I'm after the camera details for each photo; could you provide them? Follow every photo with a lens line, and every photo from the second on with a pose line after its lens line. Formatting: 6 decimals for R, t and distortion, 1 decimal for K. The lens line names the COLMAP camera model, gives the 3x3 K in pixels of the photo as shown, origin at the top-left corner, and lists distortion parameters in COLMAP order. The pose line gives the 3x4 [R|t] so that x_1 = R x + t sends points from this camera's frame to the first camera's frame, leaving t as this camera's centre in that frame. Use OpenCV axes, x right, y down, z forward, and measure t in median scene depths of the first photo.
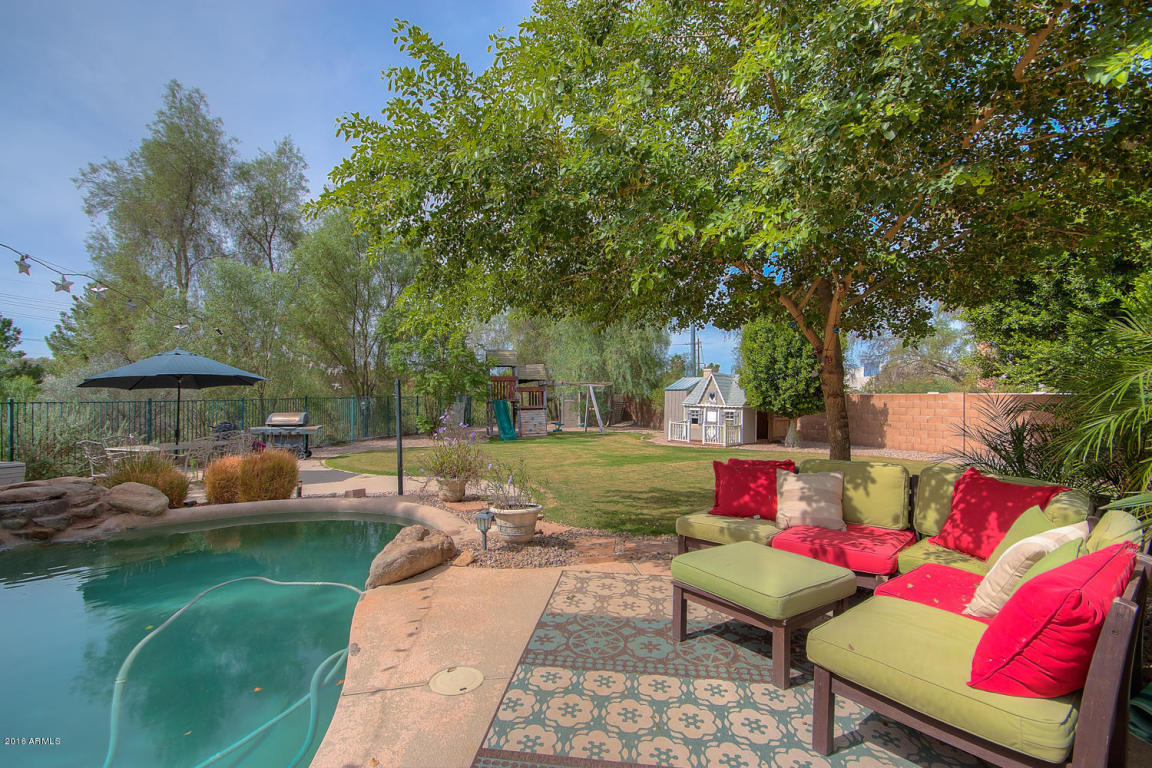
lens RADIAL K [[537.6, 0, 576.0], [0, 537.6, 384.0], [0, 0, 1]] dist [0.014257, 0.000098]
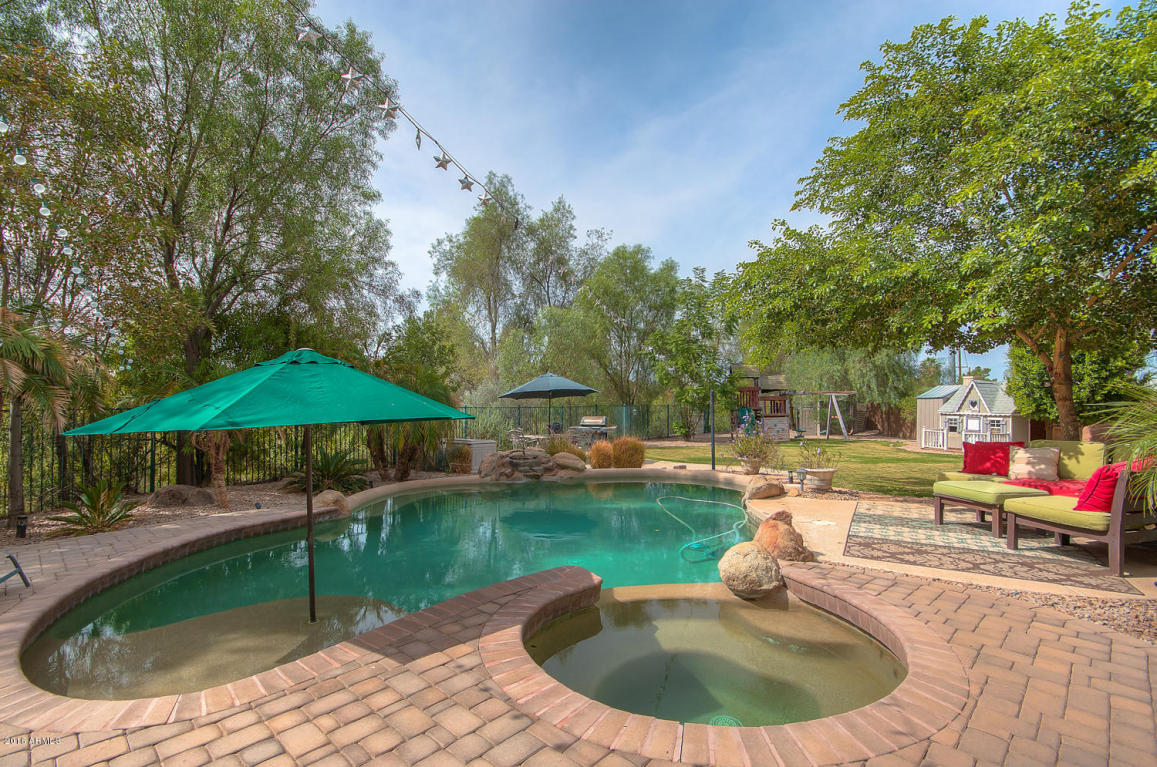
lens RADIAL K [[552.4, 0, 573.1], [0, 552.4, 393.1], [0, 0, 1]] dist [0.011398, -0.000054]
pose [[0.926661, -0.009435, -0.375779, -0.045229], [0.008739, 0.999955, -0.003558, -0.000576], [0.375796, 0.000013, 0.926702, -0.223432]]
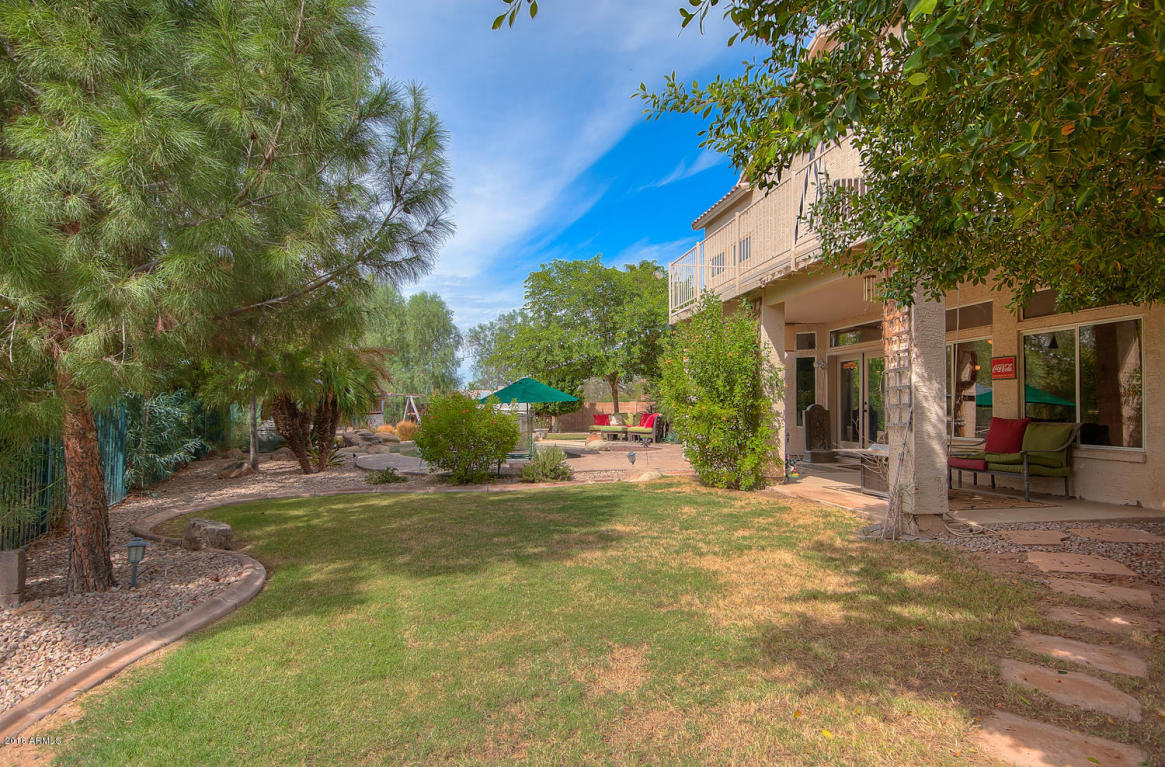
lens RADIAL K [[659.4, 0, 582.5], [0, 659.4, 383.5], [0, 0, 1]] dist [0.033622, 0.000240]
pose [[0.849773, 0.020352, 0.526756, -0.591657], [-0.009796, 0.999692, -0.022821, 0.005164], [-0.527058, 0.014233, 0.849710, -0.774433]]
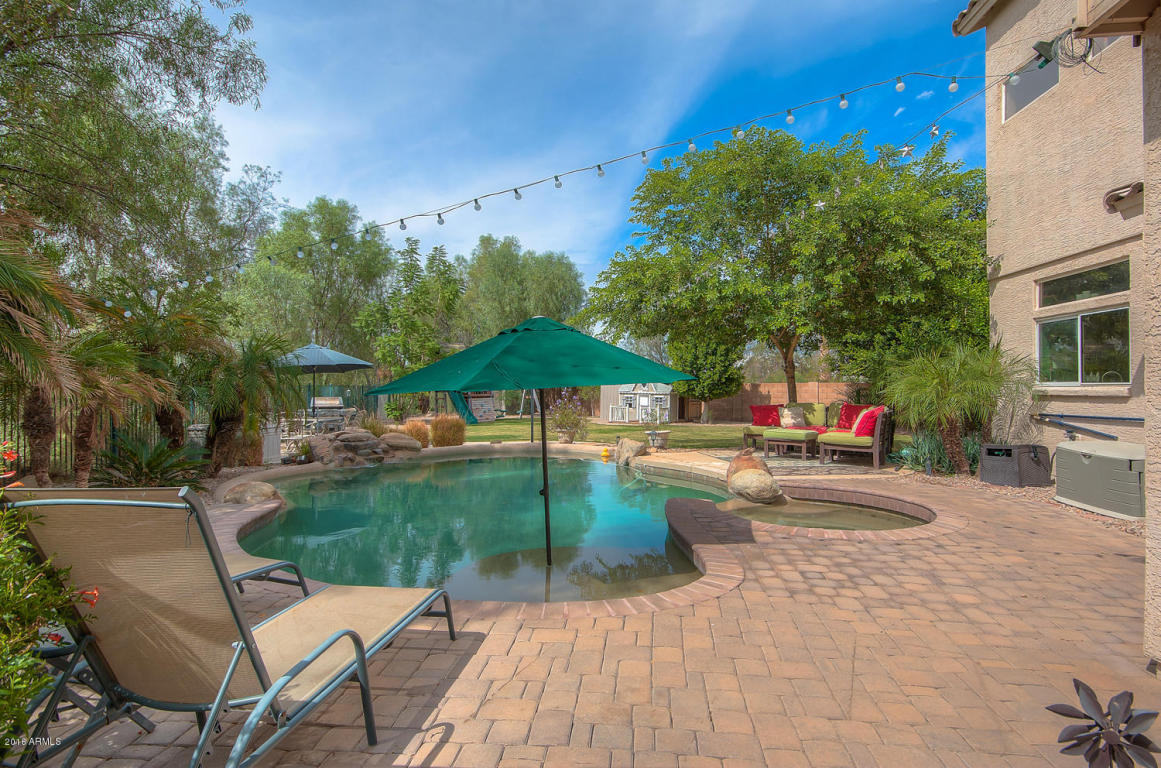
lens RADIAL K [[615.7, 0, 594.6], [0, 615.7, 383.8], [0, 0, 1]] dist [0.003517, 0.000944]
pose [[0.953508, 0.001582, 0.301362, -0.282982], [-0.004906, 0.999935, 0.010271, 0.005940], [-0.301327, -0.011272, 0.953454, -0.317486]]
